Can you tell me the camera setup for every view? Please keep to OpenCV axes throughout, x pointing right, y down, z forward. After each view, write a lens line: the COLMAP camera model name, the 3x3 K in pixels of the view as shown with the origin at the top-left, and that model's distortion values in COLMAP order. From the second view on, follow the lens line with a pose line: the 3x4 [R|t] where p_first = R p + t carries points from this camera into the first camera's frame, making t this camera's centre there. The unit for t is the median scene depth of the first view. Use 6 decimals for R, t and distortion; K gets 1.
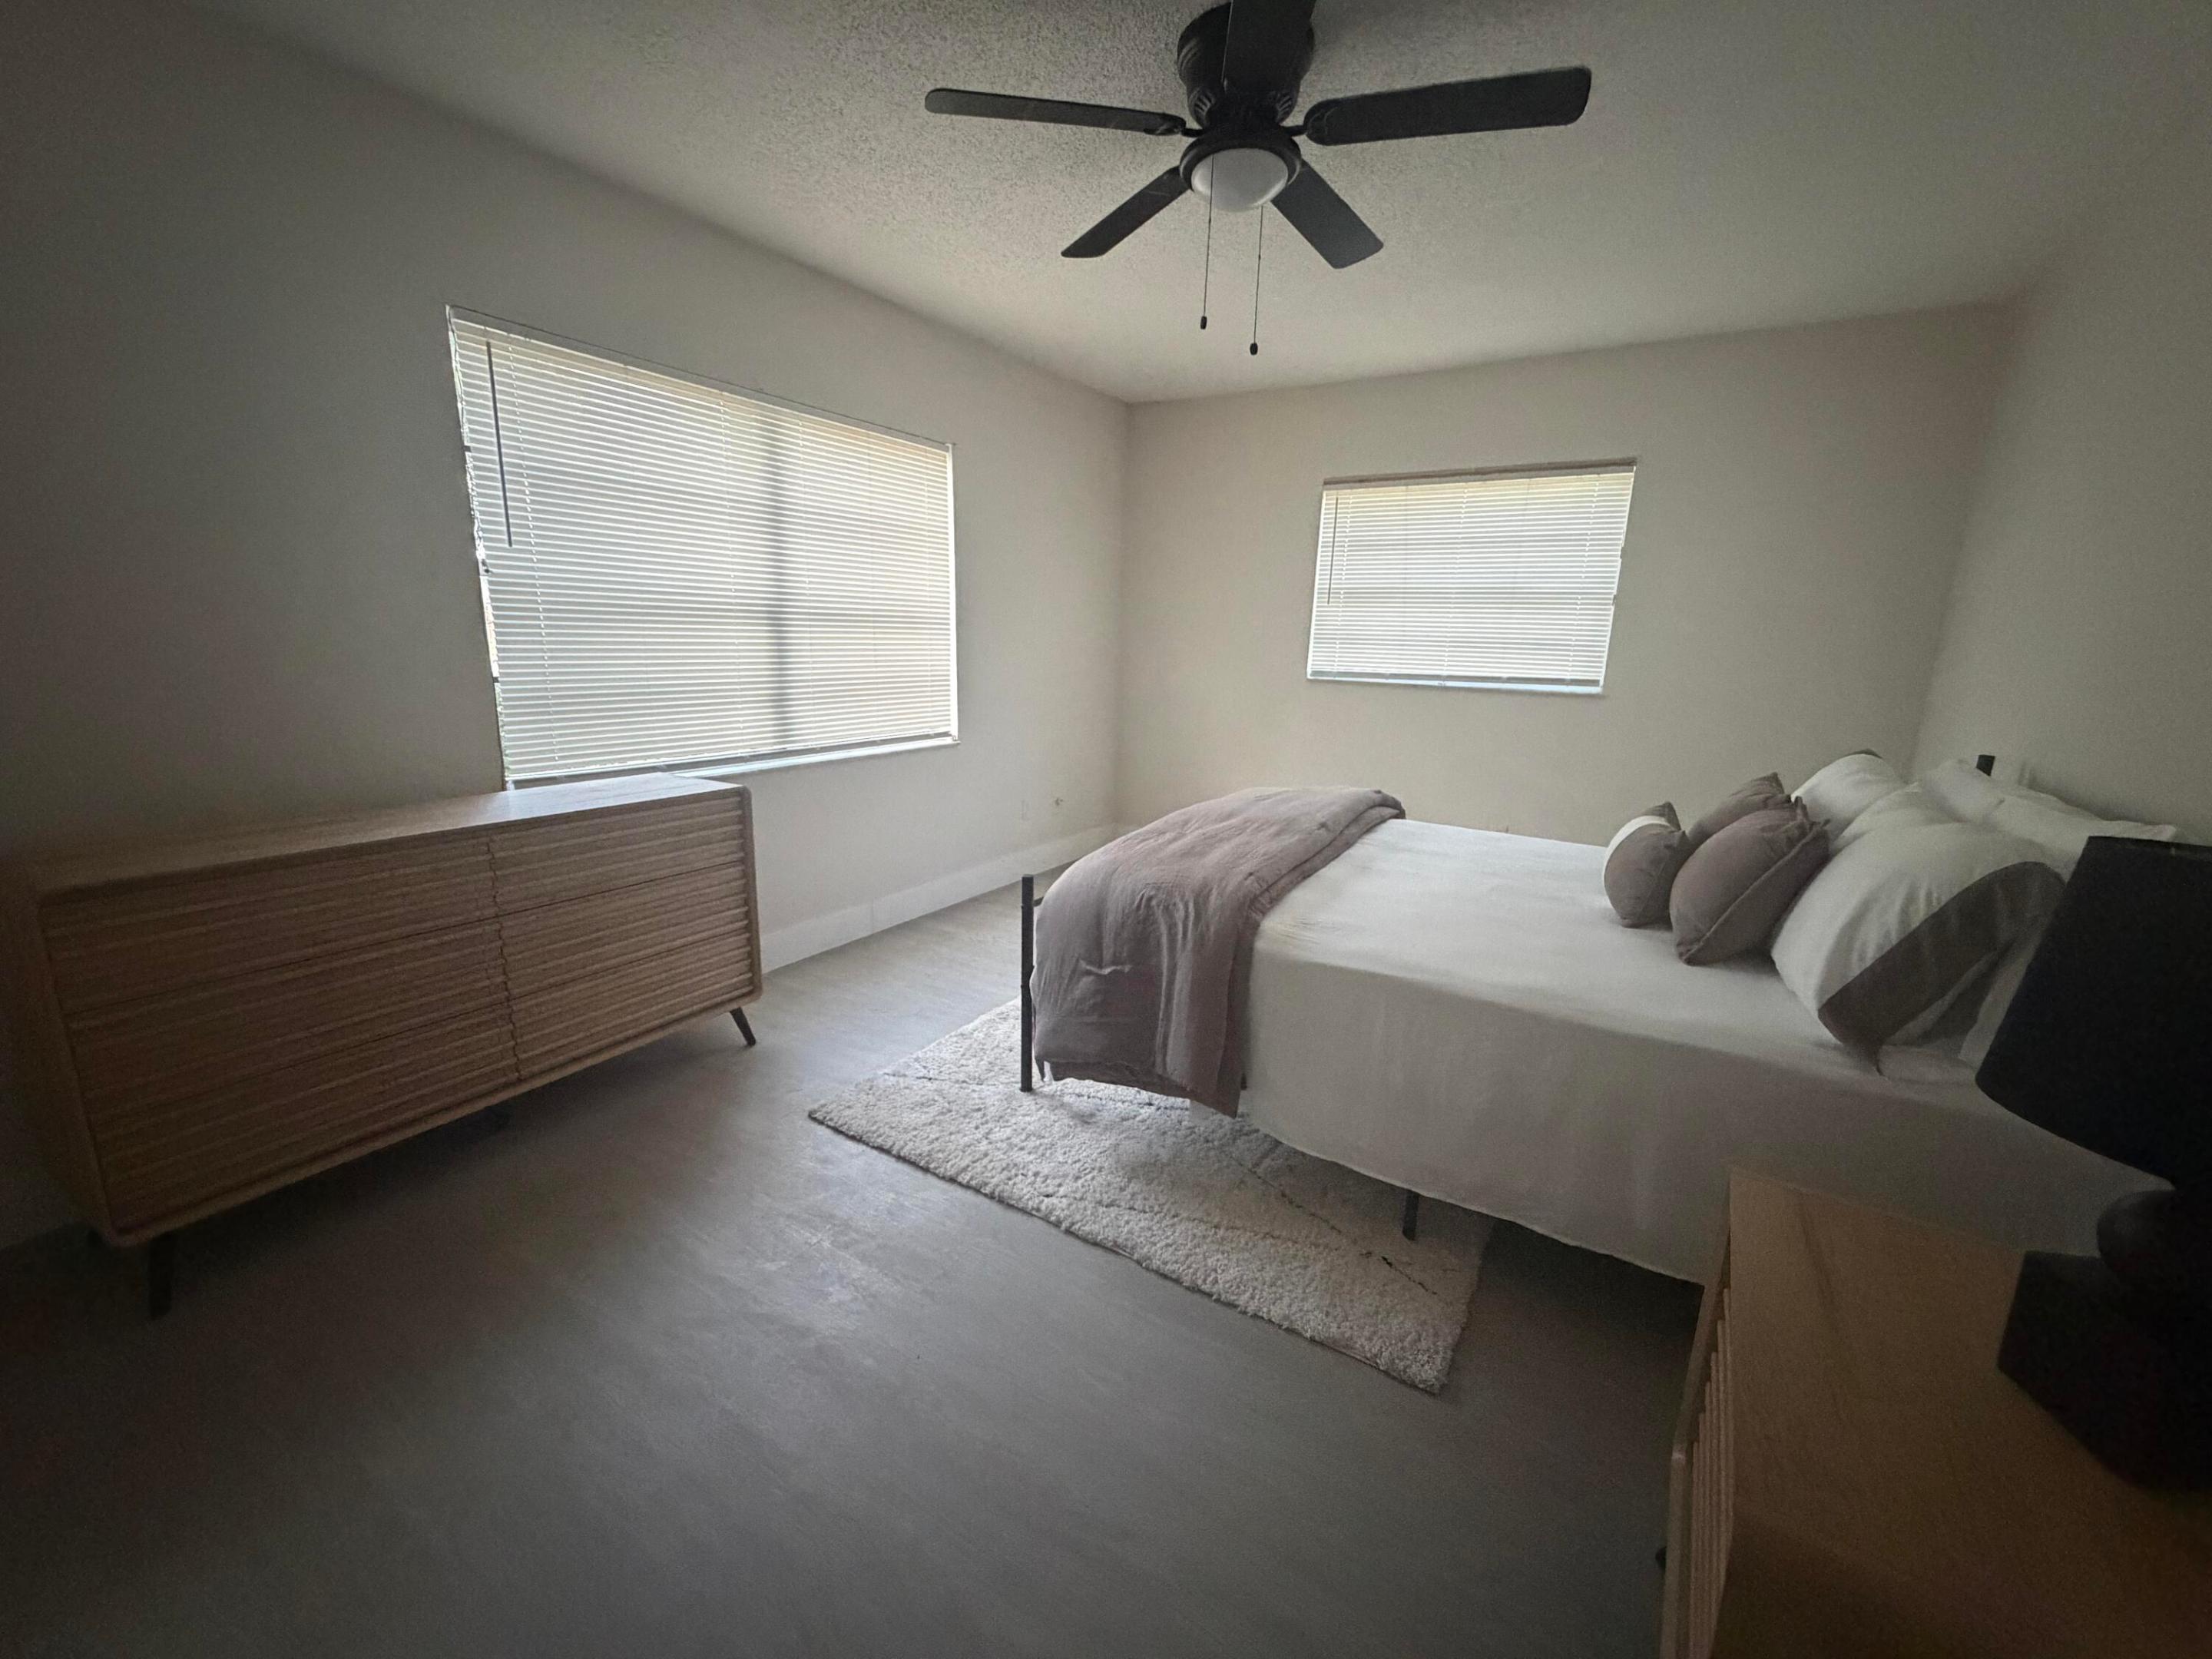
lens RADIAL K [[883.2, 0, 1101.6], [0, 883.2, 830.4], [0, 0, 1]] dist [-0.000201, 0.000504]
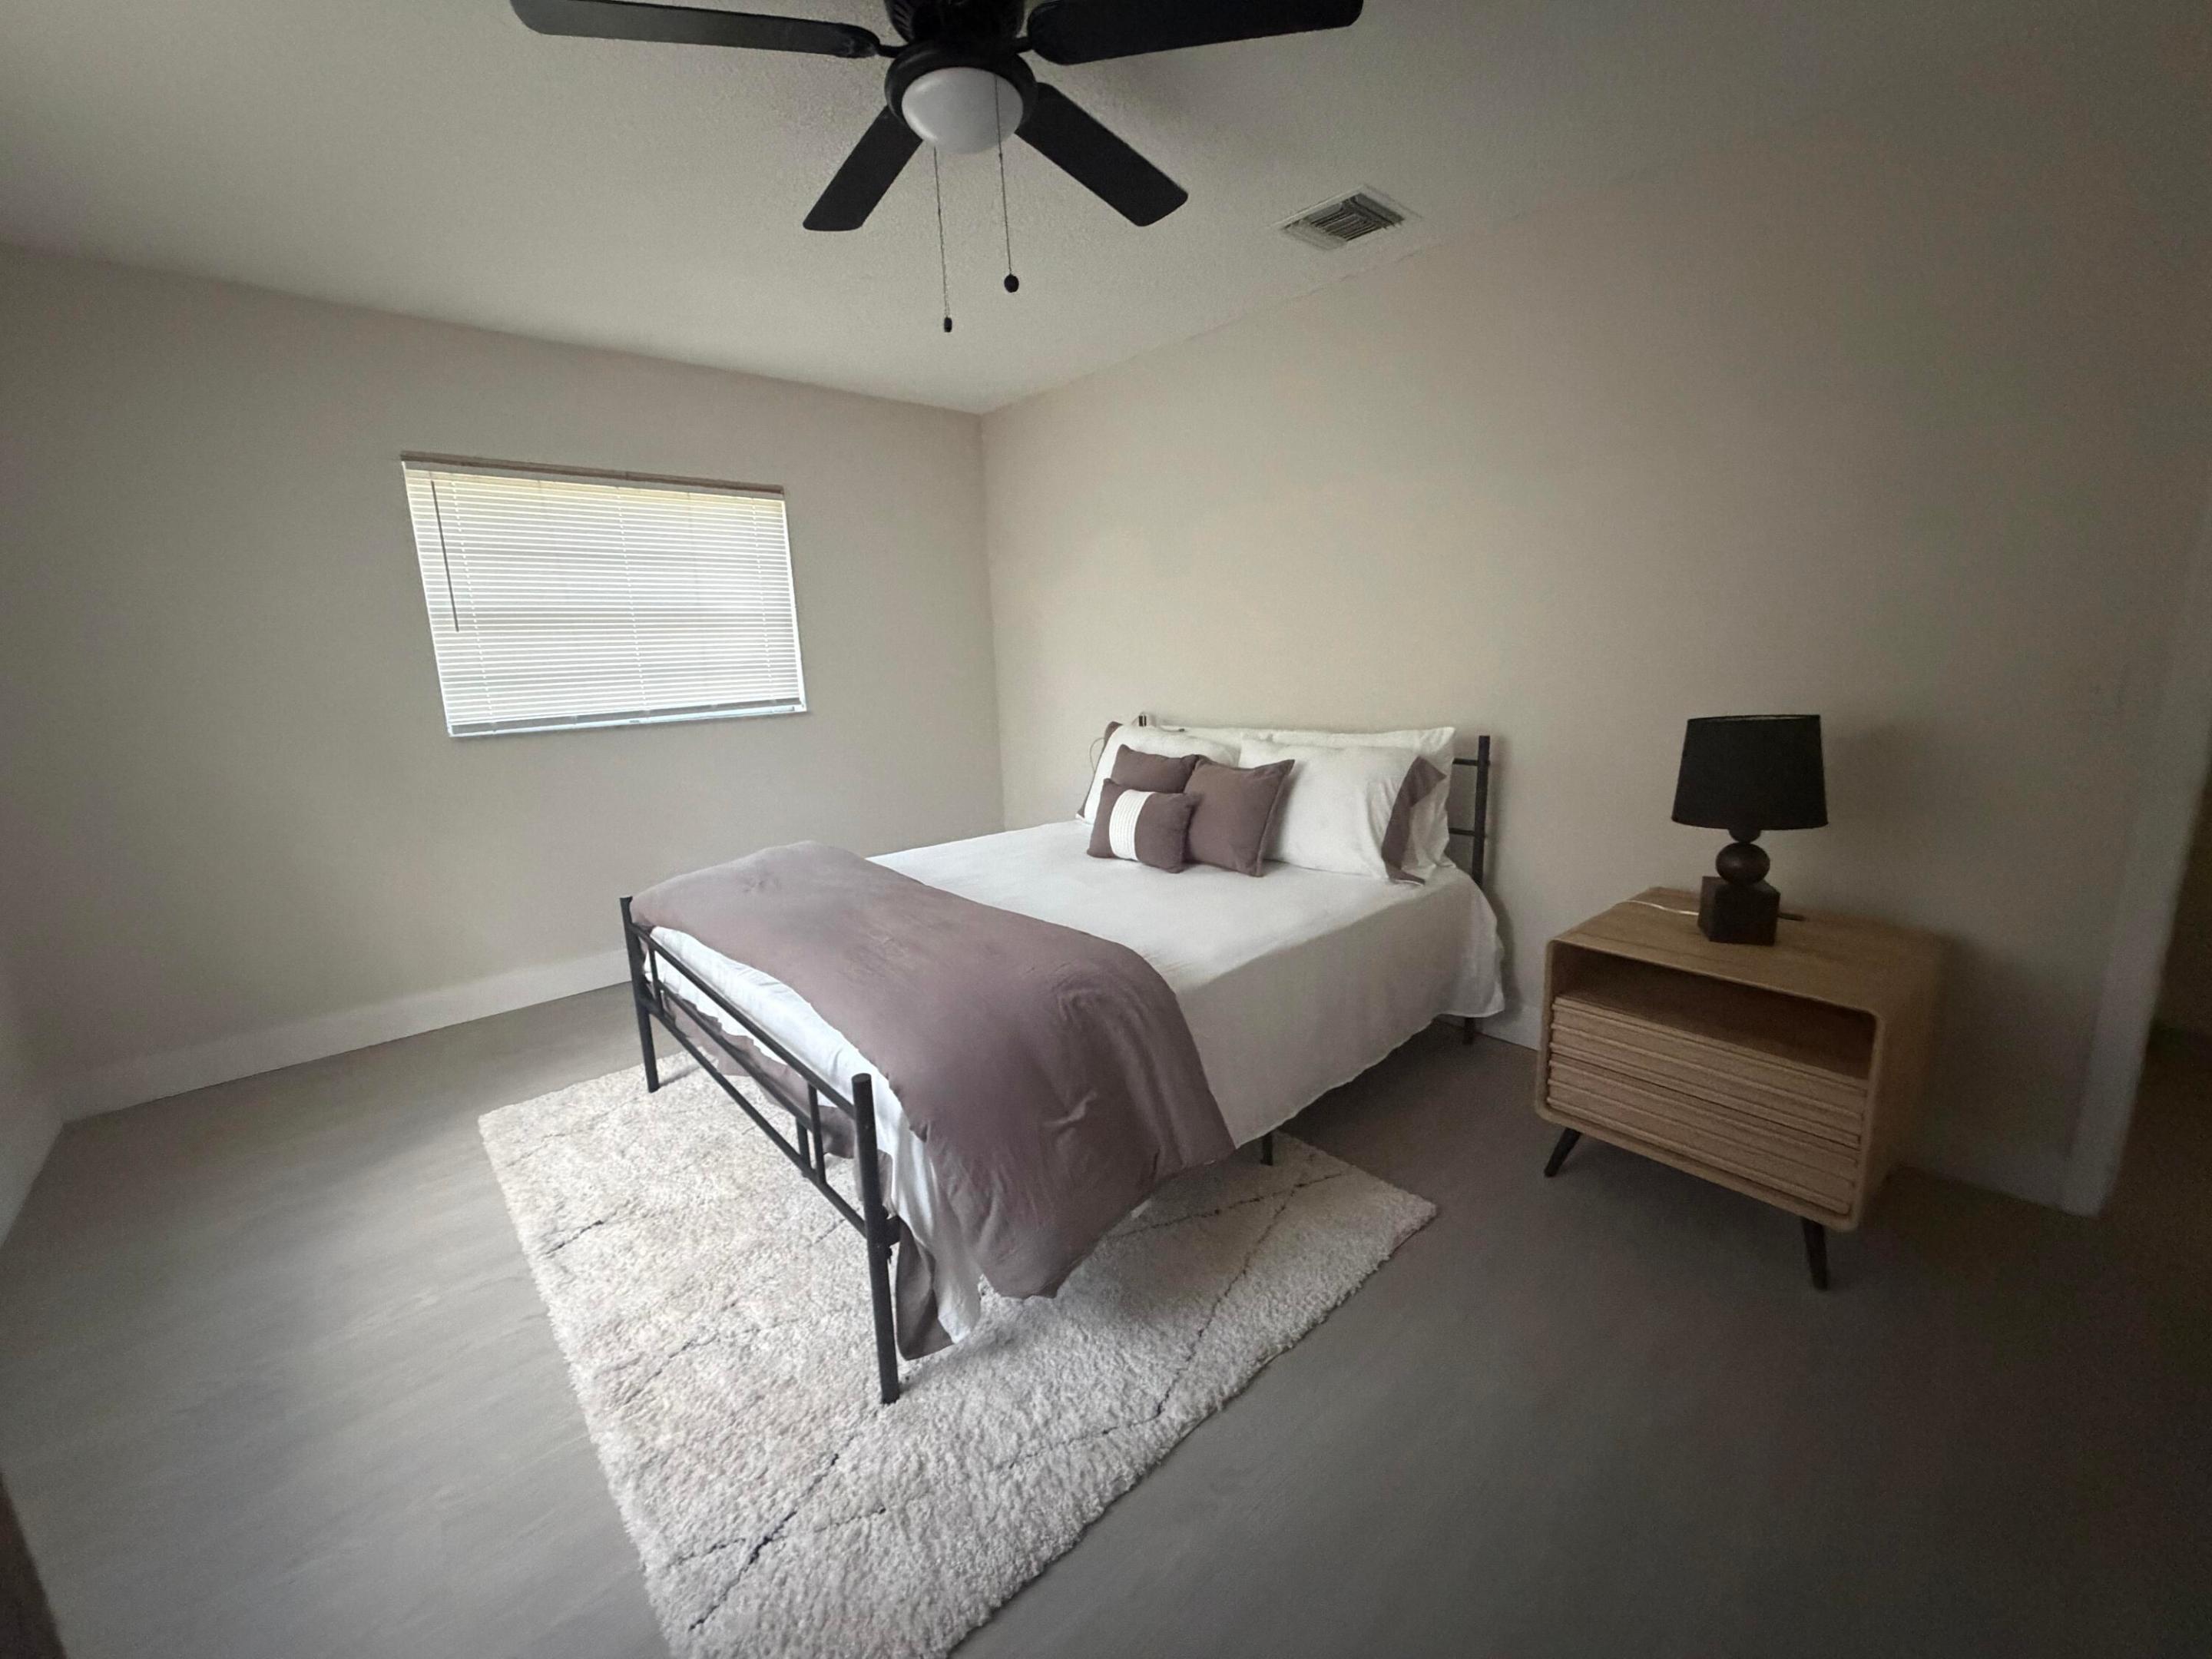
lens RADIAL K [[883.2, 0, 1101.6], [0, 883.2, 830.4], [0, 0, 1]] dist [-0.000201, 0.000504]
pose [[0.274255, -0.233556, 0.932864, -0.544733], [0.247168, 0.954590, 0.166330, -0.167599], [-0.929350, 0.184957, 0.319529, 0.574283]]
